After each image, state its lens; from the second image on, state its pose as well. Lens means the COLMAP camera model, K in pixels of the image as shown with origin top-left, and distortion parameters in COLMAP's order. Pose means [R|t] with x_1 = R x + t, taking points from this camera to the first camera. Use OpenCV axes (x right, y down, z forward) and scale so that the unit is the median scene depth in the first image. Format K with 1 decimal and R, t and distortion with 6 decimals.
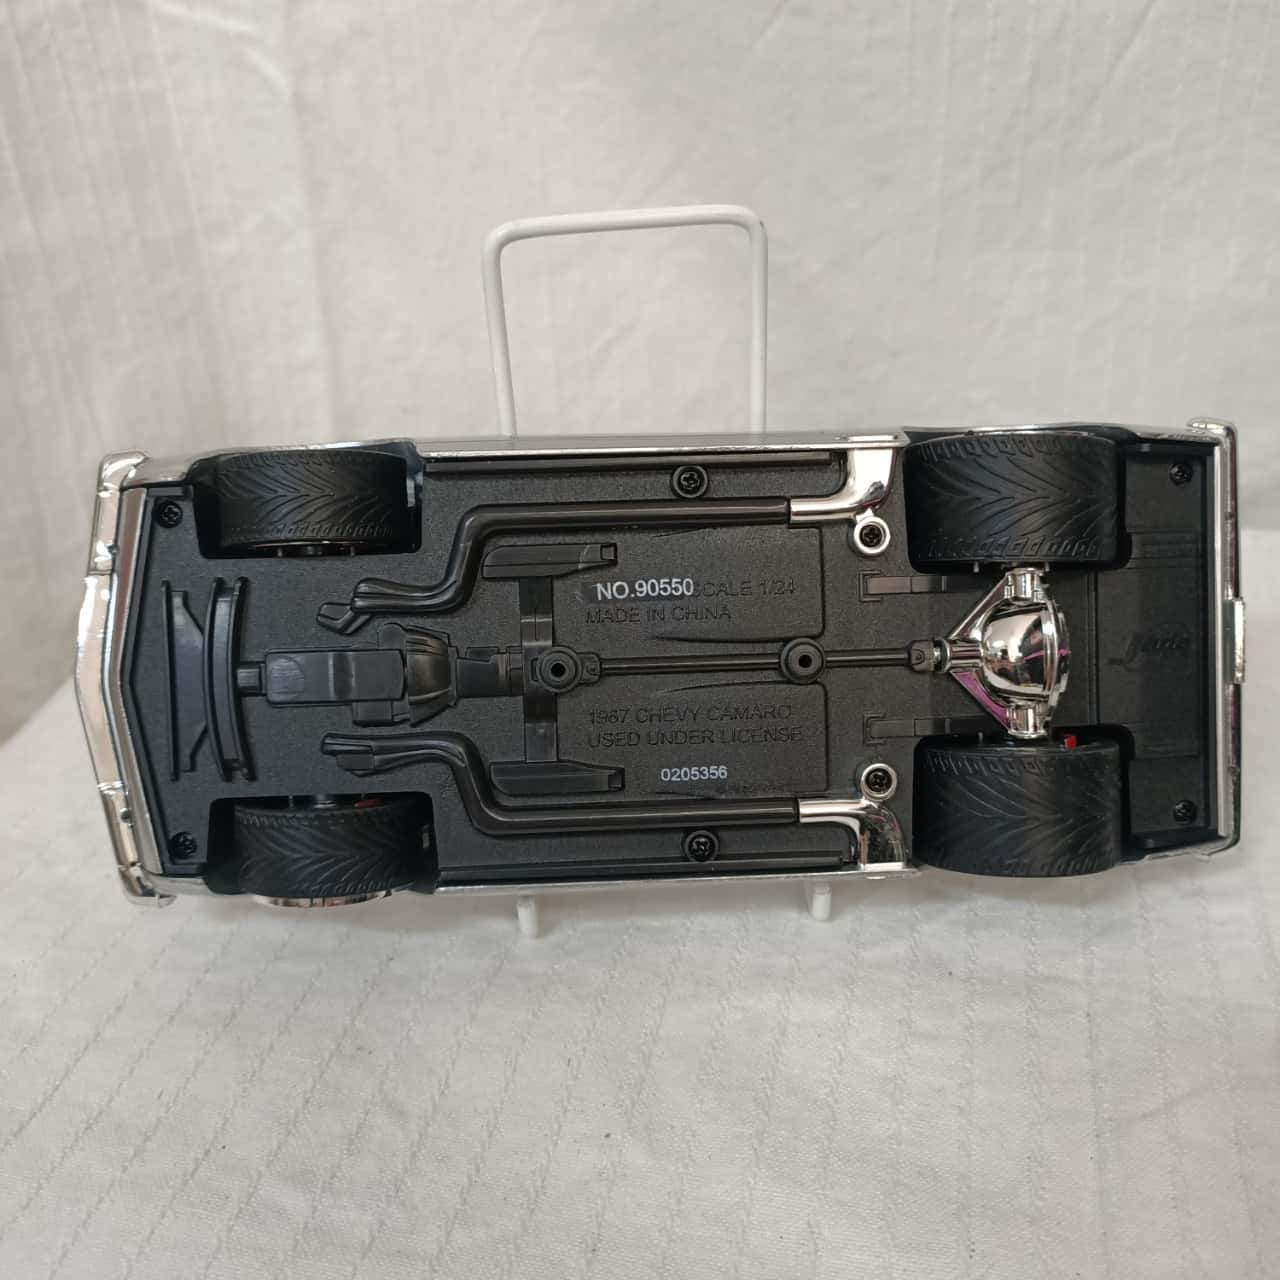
lens RADIAL K [[1654.0, 0, 640.0], [0, 1654.0, 640.0], [0, 0, 1]] dist [0.001770, -0.057936]
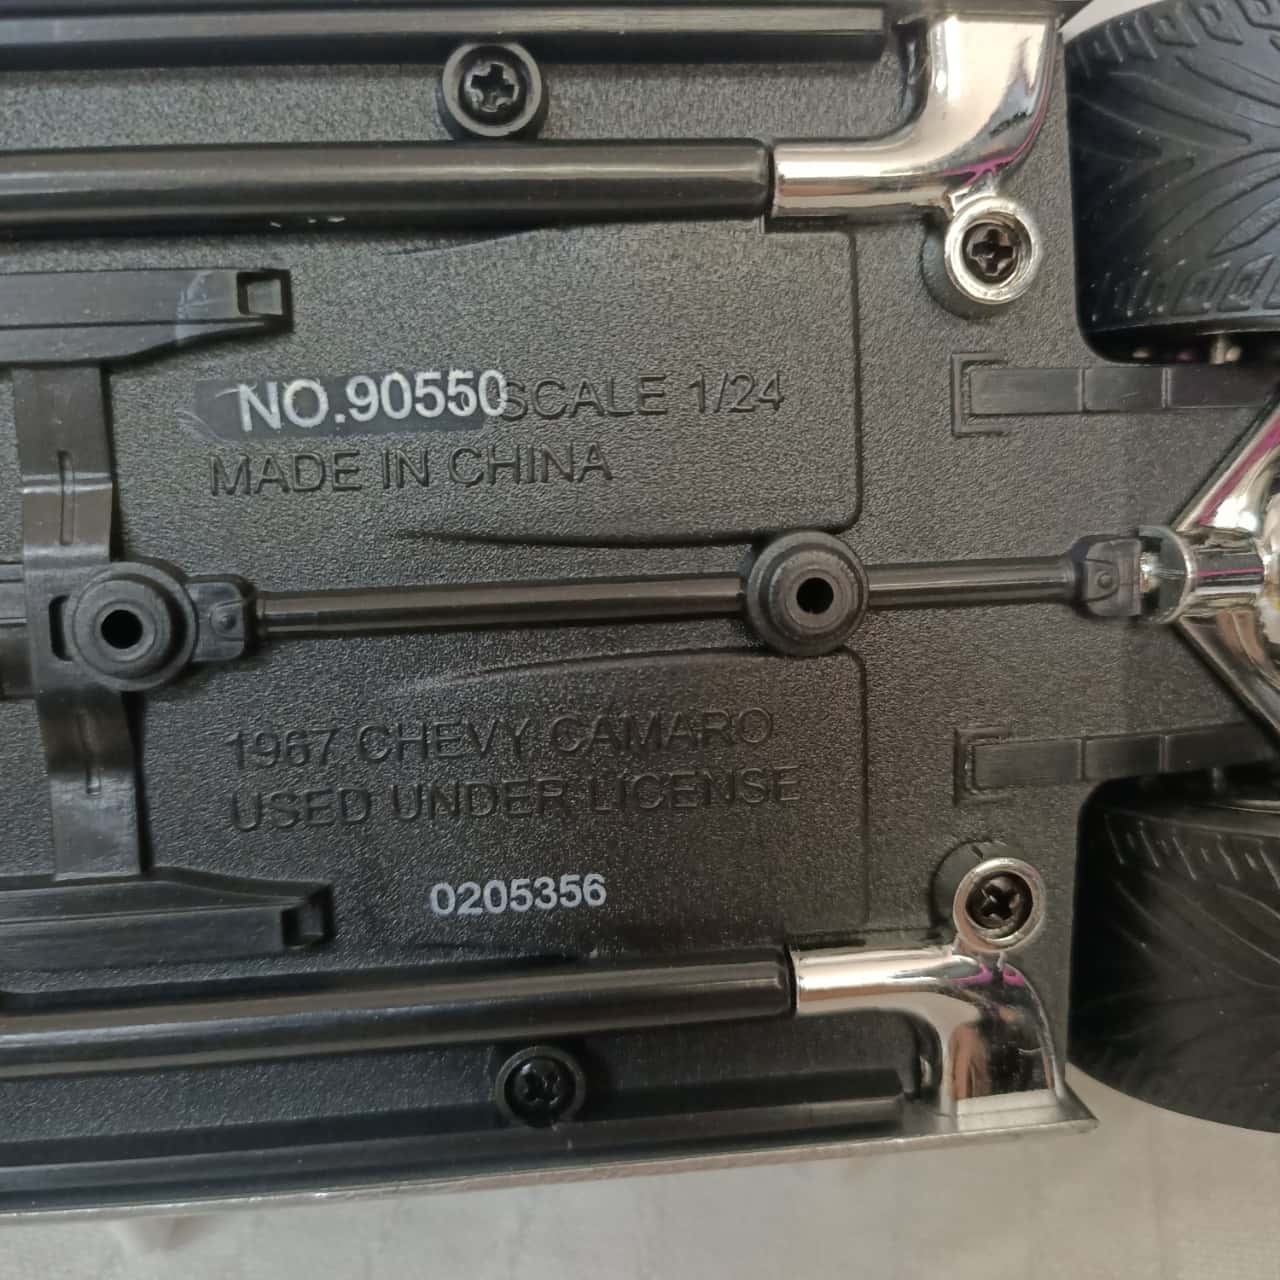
lens RADIAL K [[1654.0, 0, 640.0], [0, 1654.0, 640.0], [0, 0, 1]] dist [0.001770, -0.057936]
pose [[0.997600, -0.012646, 0.068070, 0.035731], [0.008331, 0.997959, 0.063307, -0.000830], [-0.068731, -0.062588, 0.995670, 0.631827]]
